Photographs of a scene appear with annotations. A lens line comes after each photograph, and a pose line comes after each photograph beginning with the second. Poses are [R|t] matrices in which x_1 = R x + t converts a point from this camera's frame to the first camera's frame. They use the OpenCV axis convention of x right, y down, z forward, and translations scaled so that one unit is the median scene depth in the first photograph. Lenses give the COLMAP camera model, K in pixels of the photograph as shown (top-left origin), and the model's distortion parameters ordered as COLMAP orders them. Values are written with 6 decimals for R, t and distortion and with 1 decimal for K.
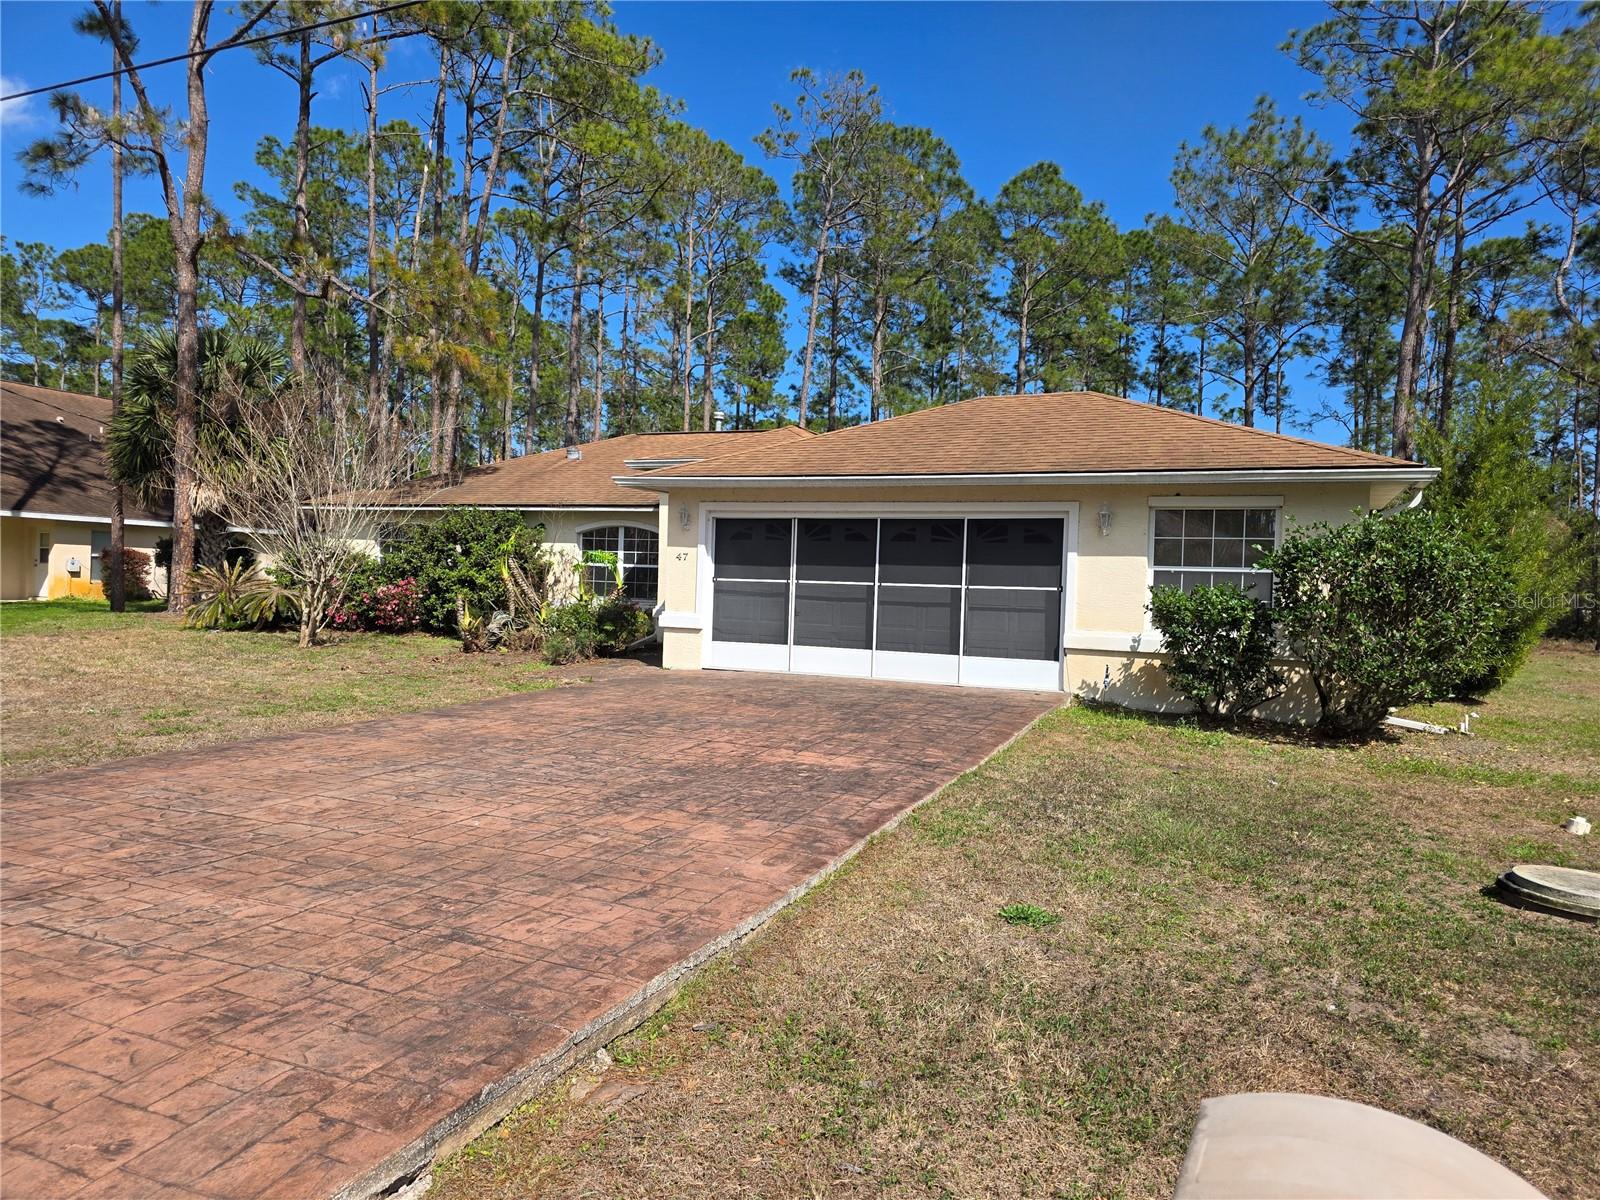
lens RADIAL K [[1044.3, 0, 799.8], [0, 1044.3, 604.8], [0, 0, 1]] dist [0.009934, -0.003031]
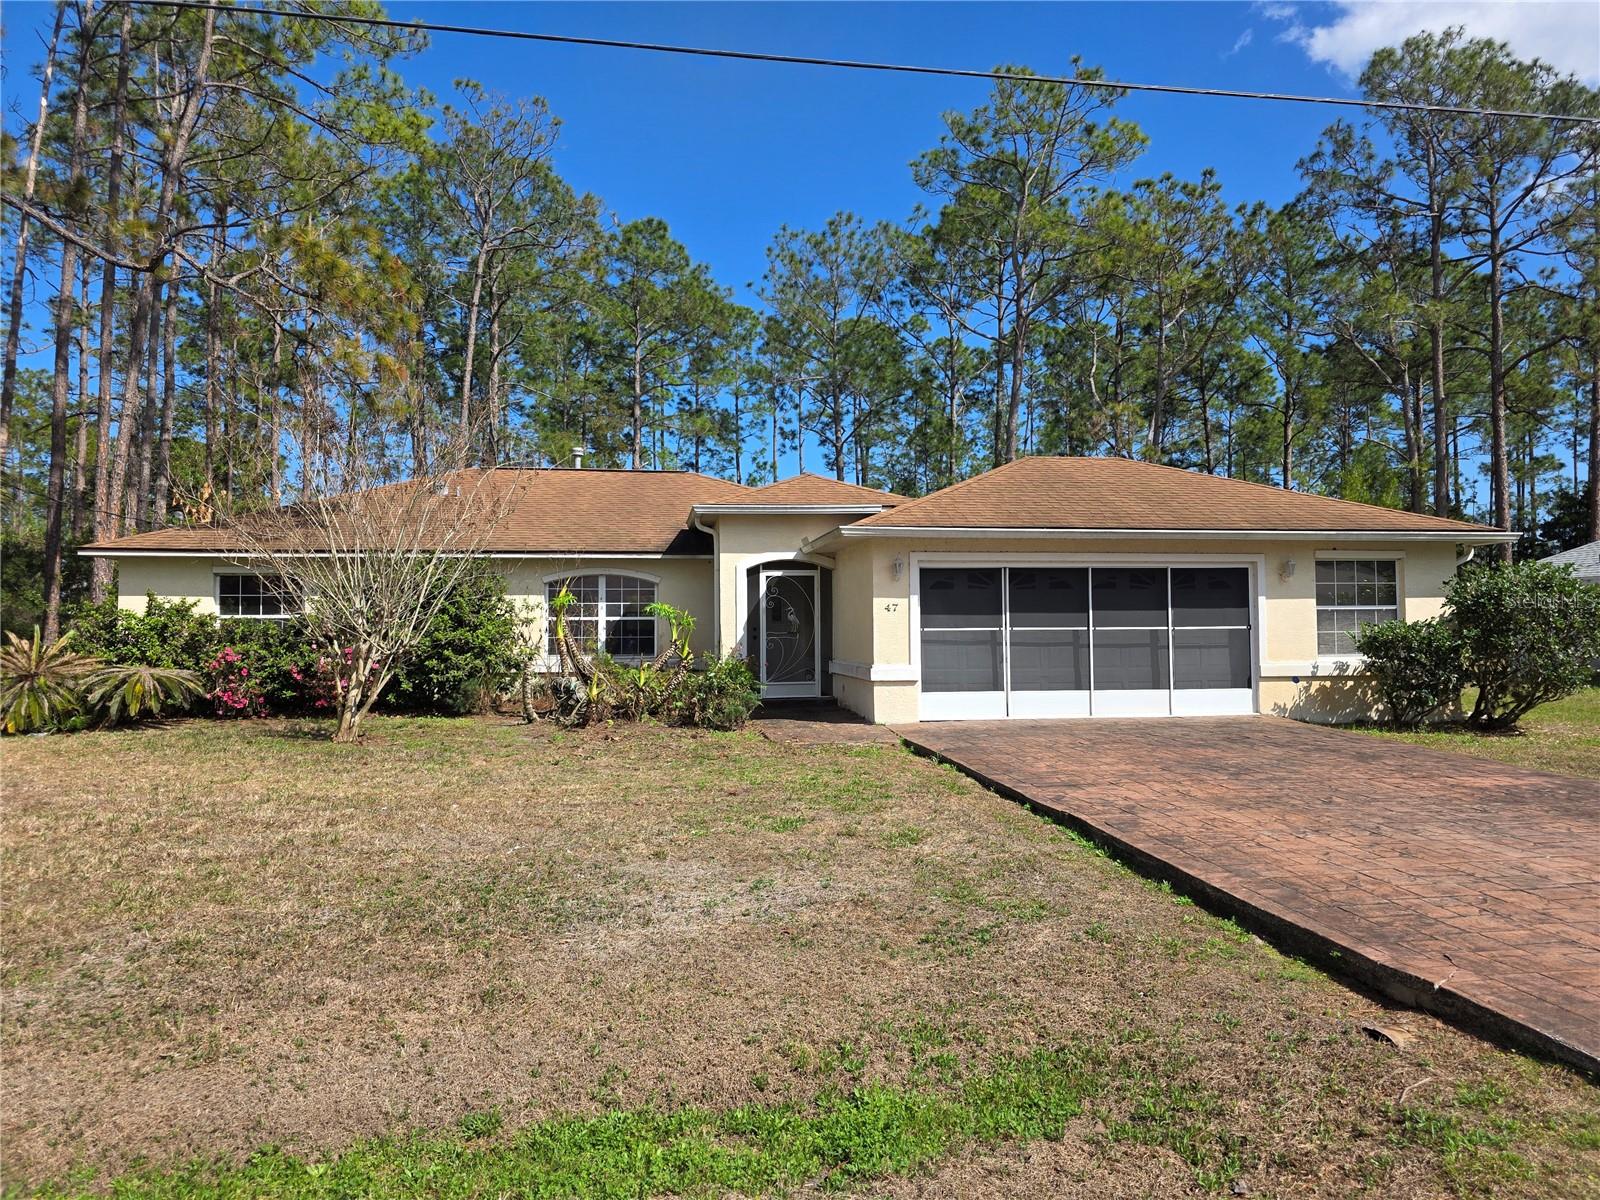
lens RADIAL K [[1044.3, 0, 801.1], [0, 1044.3, 594.7], [0, 0, 1]] dist [0.009934, -0.003031]
pose [[0.848968, -0.018148, 0.528133, -0.706105], [0.043076, 0.998461, -0.034935, -0.028145], [-0.526686, 0.052409, 0.848443, 0.225738]]
